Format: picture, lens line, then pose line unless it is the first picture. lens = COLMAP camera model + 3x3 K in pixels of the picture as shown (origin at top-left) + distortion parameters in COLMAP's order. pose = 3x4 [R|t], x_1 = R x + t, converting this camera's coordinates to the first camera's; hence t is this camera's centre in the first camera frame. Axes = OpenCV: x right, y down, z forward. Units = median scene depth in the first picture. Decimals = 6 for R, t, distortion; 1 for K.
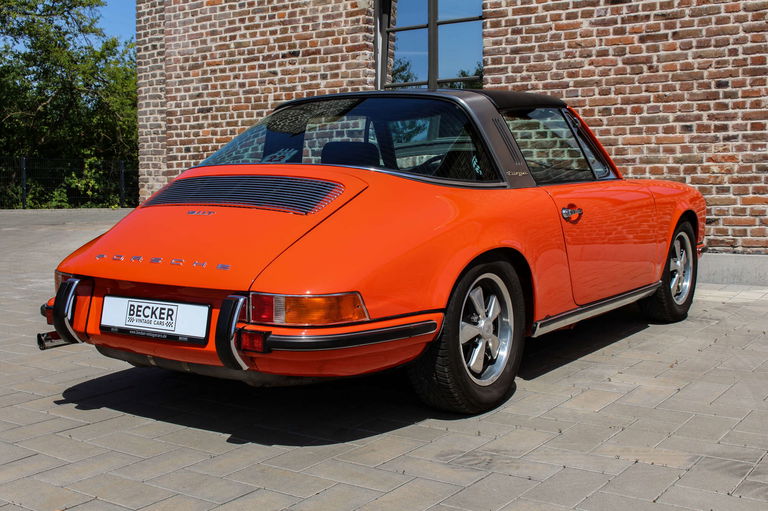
lens RADIAL K [[955.5, 0, 384.0], [0, 955.5, 255.5], [0, 0, 1]] dist [-0.099233, 0.122538]
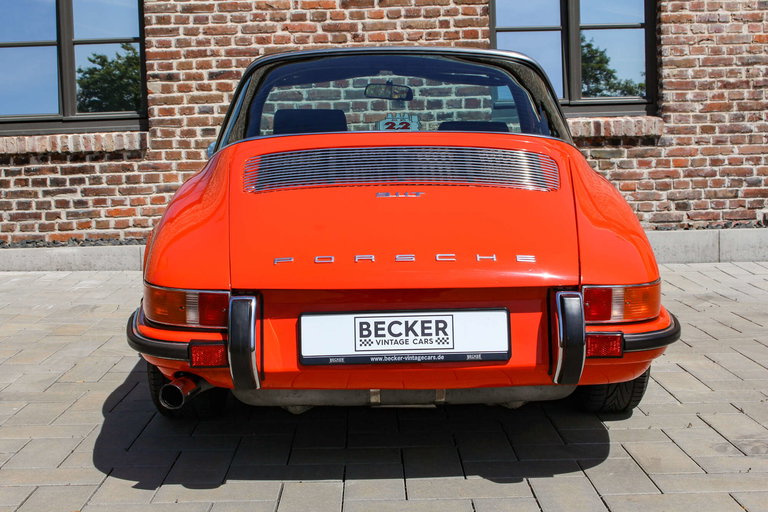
lens RADIAL K [[1101.2, 0, 384.0], [0, 1101.2, 256.0], [0, 0, 1]] dist [-0.058647, -0.034085]
pose [[0.816816, -0.060358, 0.573732, -0.319876], [0.061857, 0.997942, 0.016920, -0.005164], [-0.573572, 0.021668, 0.818869, 0.131907]]
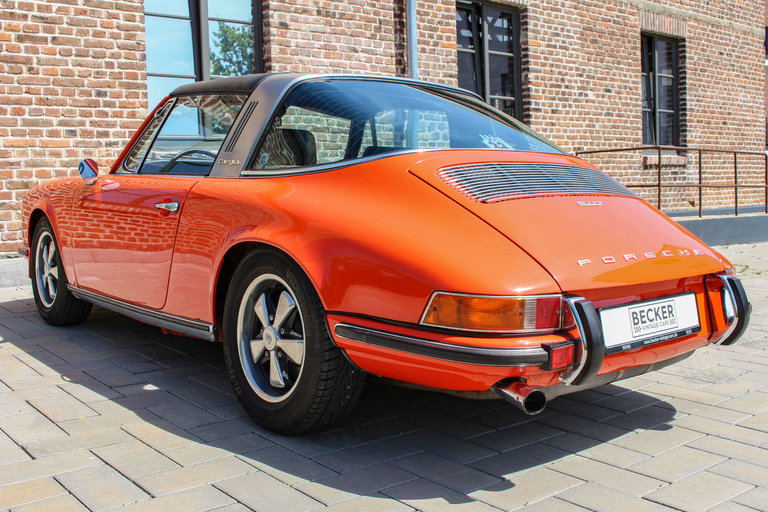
lens RADIAL K [[823.4, 0, 384.0], [0, 823.4, 256.0], [0, 0, 1]] dist [-0.129130, 0.142711]
pose [[0.274721, -0.083666, 0.957877, -0.444076], [0.086026, 0.994351, 0.062179, -0.027061], [-0.957668, 0.065321, 0.280366, 0.439971]]
